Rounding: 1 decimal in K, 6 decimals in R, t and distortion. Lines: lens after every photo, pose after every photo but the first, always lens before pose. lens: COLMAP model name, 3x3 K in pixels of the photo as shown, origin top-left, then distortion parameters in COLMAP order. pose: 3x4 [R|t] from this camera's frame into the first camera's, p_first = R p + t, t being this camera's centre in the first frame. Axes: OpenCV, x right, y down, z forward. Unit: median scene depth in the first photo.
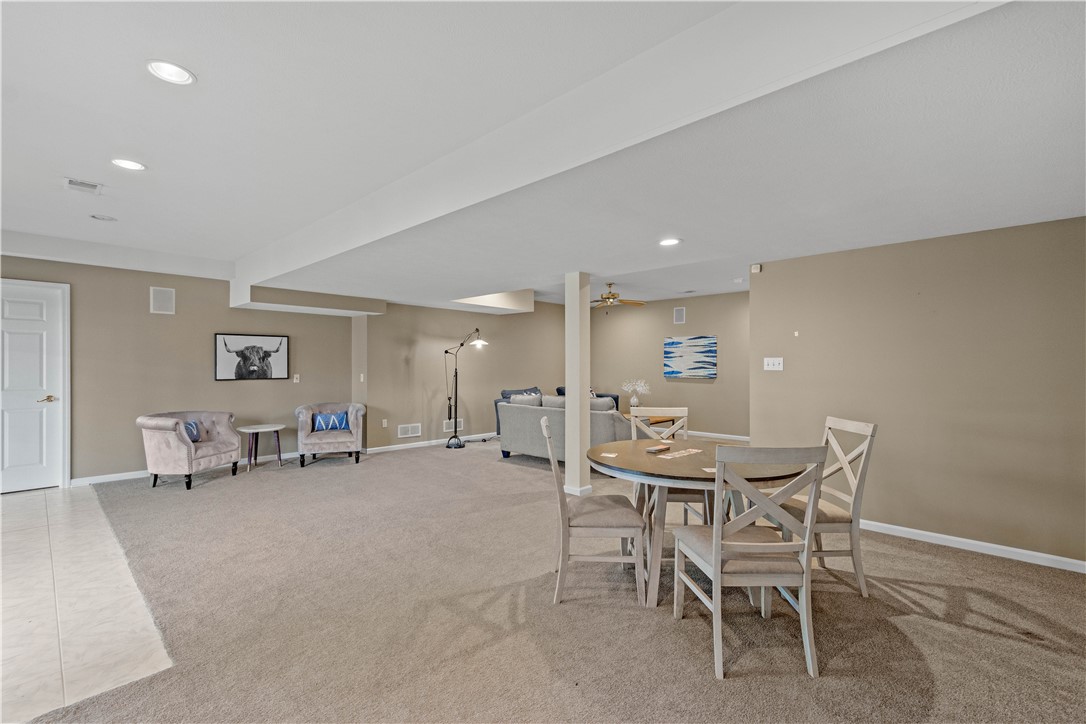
lens RADIAL K [[481.1, 0, 540.2], [0, 481.1, 371.0], [0, 0, 1]] dist [0.001540, 0.000284]
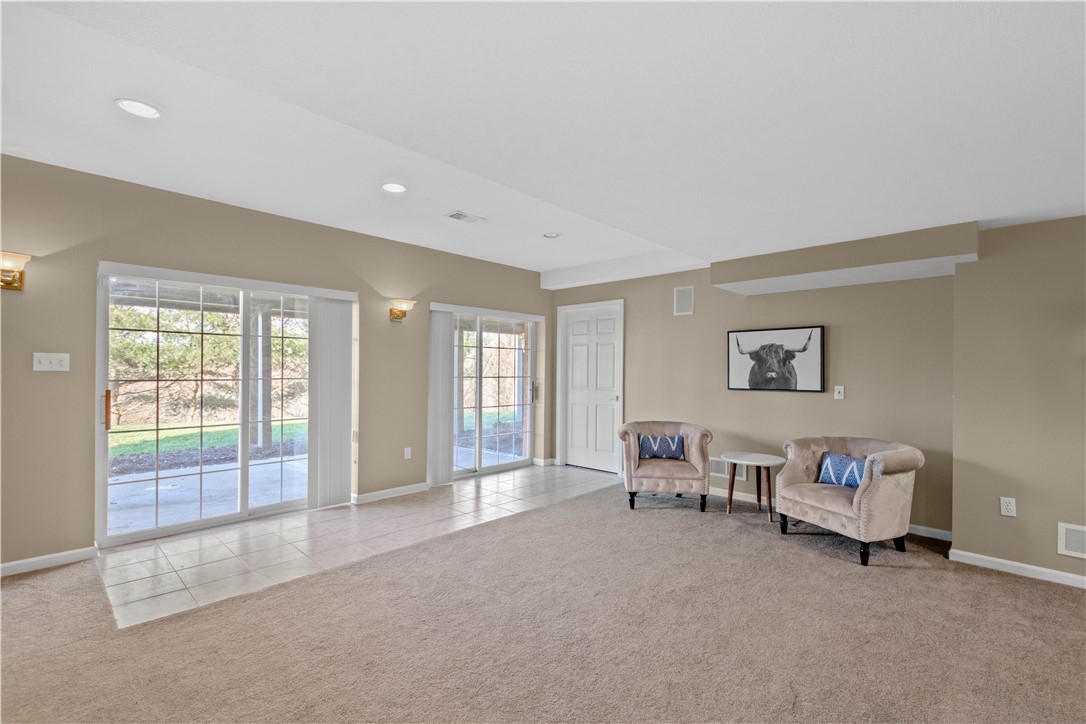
lens RADIAL K [[481.1, 0, 540.2], [0, 481.1, 371.0], [0, 0, 1]] dist [0.001540, 0.000284]
pose [[-0.003111, 0.000589, -0.999995, 0.123729], [-0.020391, 0.999792, 0.000652, -0.004932], [0.999787, 0.020392, -0.003098, 0.637696]]
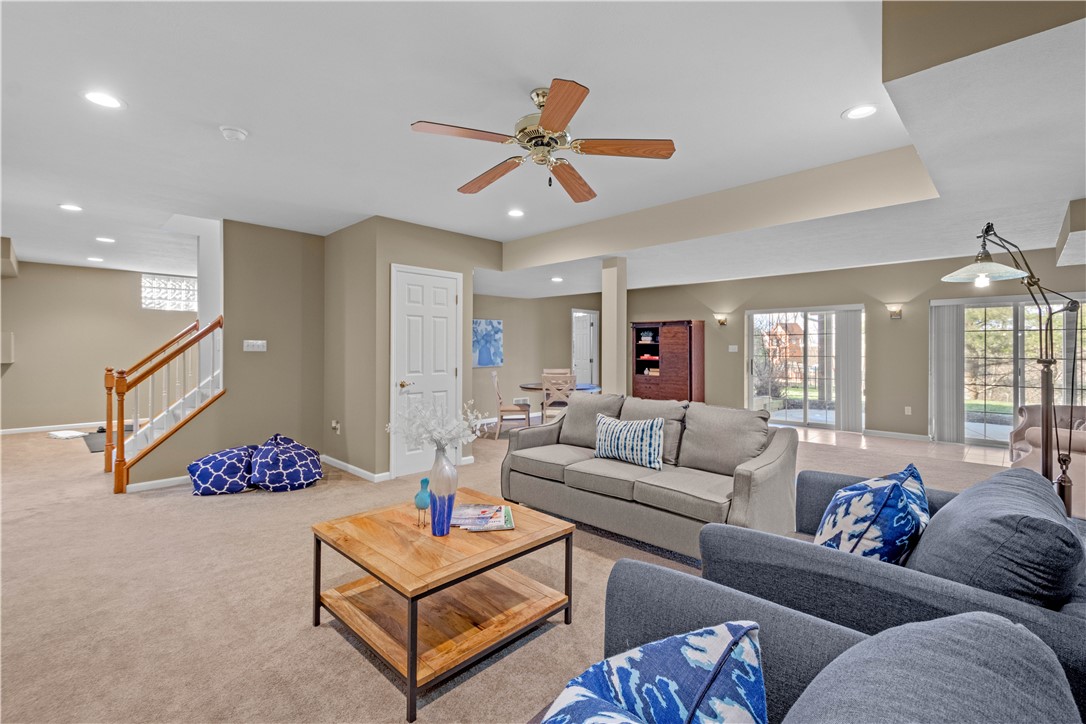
lens RADIAL K [[488.3, 0, 541.3], [0, 488.3, 347.3], [0, 0, 1]] dist [0.001350, 0.000129]
pose [[-0.999931, -0.005659, 0.010322, 0.168658], [-0.005533, 0.999910, 0.012240, -0.020427], [-0.010390, 0.012182, -0.999872, 1.526611]]
